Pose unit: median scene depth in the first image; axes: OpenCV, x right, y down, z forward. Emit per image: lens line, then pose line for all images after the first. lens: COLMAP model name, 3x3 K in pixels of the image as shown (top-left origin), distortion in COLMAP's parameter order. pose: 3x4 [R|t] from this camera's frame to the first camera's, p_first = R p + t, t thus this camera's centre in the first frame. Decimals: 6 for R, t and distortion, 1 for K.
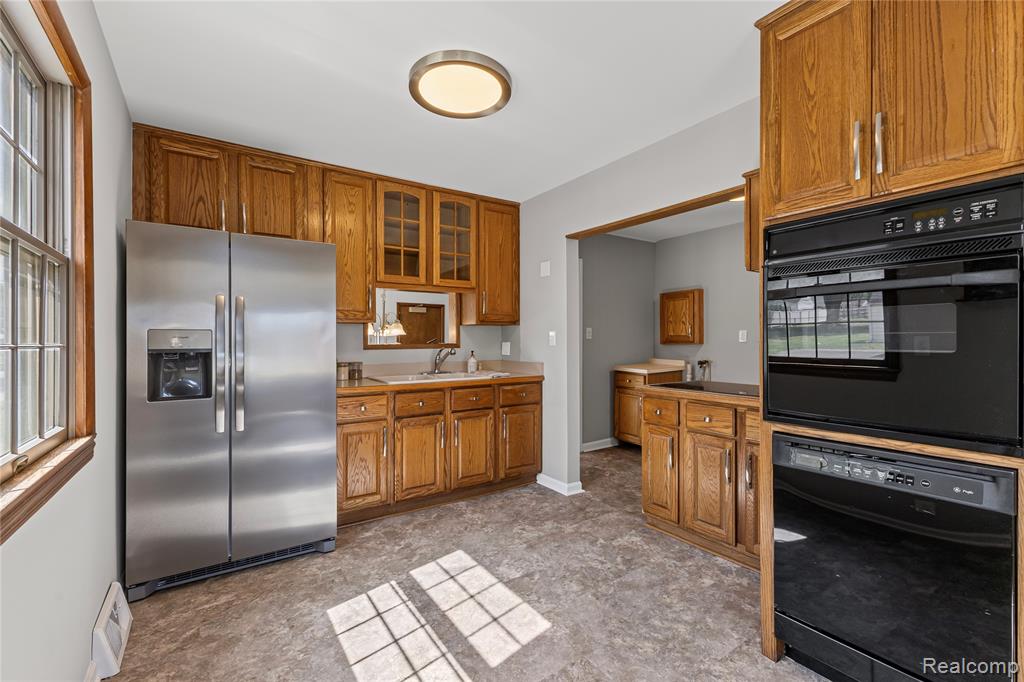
lens RADIAL K [[443.5, 0, 511.8], [0, 443.5, 339.3], [0, 0, 1]] dist [0.012111, -0.001914]
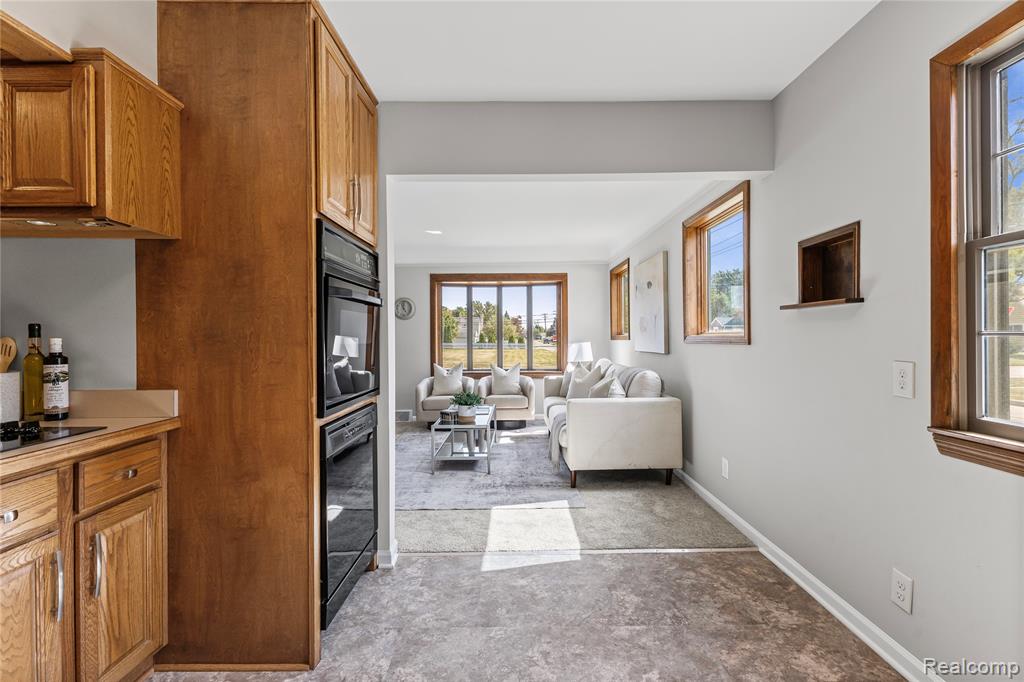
lens RADIAL K [[443.5, 0, 515.5], [0, 443.5, 337.3], [0, 0, 1]] dist [0.012111, -0.001914]
pose [[-0.827916, 0.007207, 0.560806, -0.207531], [0.008828, 0.999961, 0.000181, 0.006565], [-0.560783, 0.005100, -0.827947, 0.994069]]
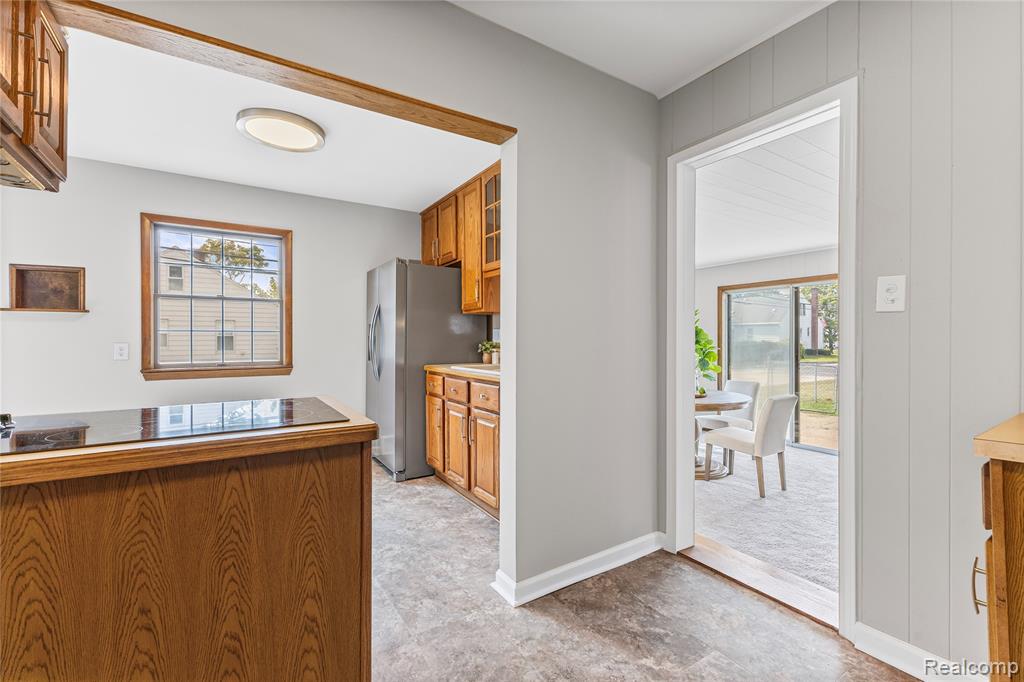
lens RADIAL K [[443.5, 0, 514.7], [0, 443.5, 336.9], [0, 0, 1]] dist [0.012111, -0.001914]
pose [[-0.027107, 0.000327, -0.999632, 0.916590], [0.004482, 0.999990, 0.000206, 0.030658], [0.999622, -0.004475, -0.027108, 1.350421]]
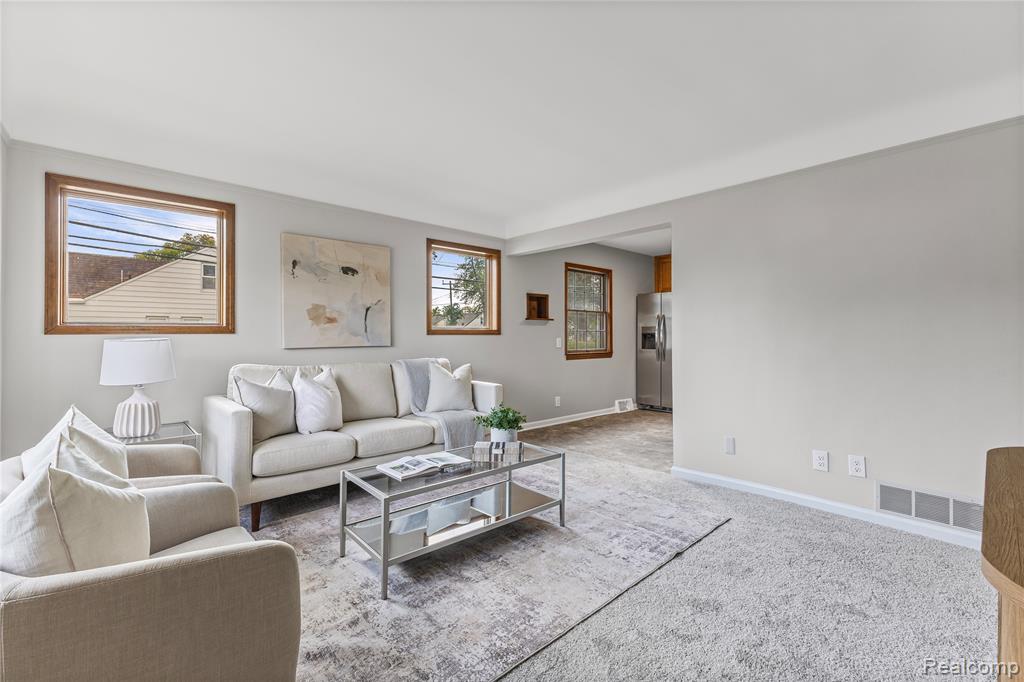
lens RADIAL K [[443.5, 0, 518.2], [0, 443.5, 336.1], [0, 0, 1]] dist [0.012111, -0.001914]
pose [[0.148240, 0.002460, -0.988948, 1.784427], [0.003109, 0.999991, 0.002954, 0.026142], [0.988947, -0.003513, 0.148231, -0.291855]]
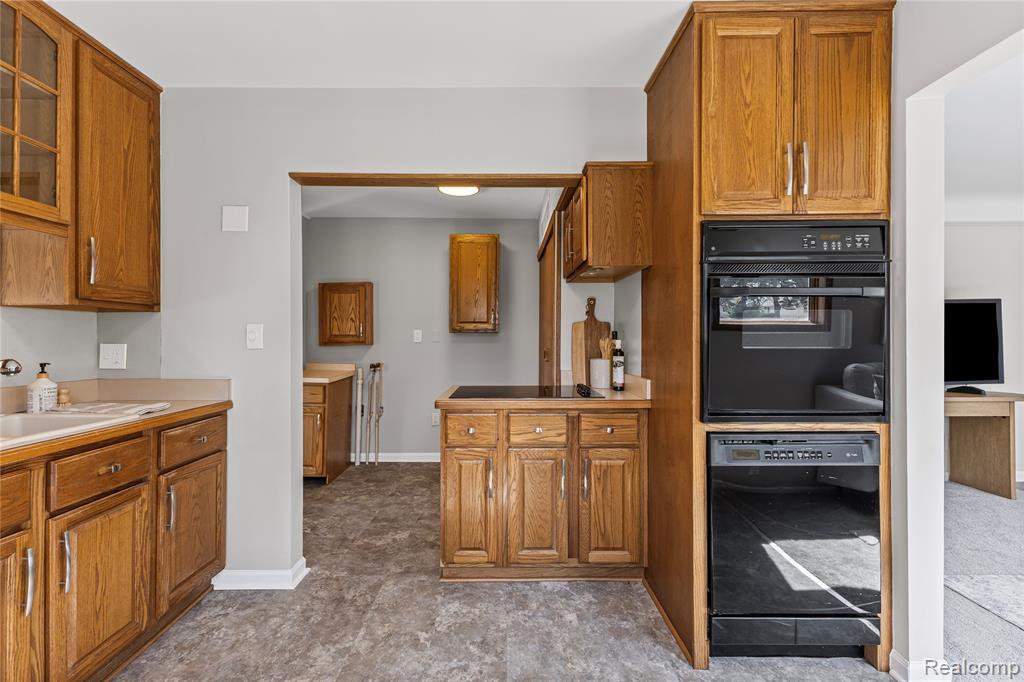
lens RADIAL K [[443.5, 0, 505.2], [0, 443.5, 338.1], [0, 0, 1]] dist [0.012111, -0.001914]
pose [[0.563308, 0.004358, 0.826236, -0.293837], [-0.000596, 0.999988, -0.004868, 0.003235], [-0.826247, 0.002250, 0.563304, 0.515077]]
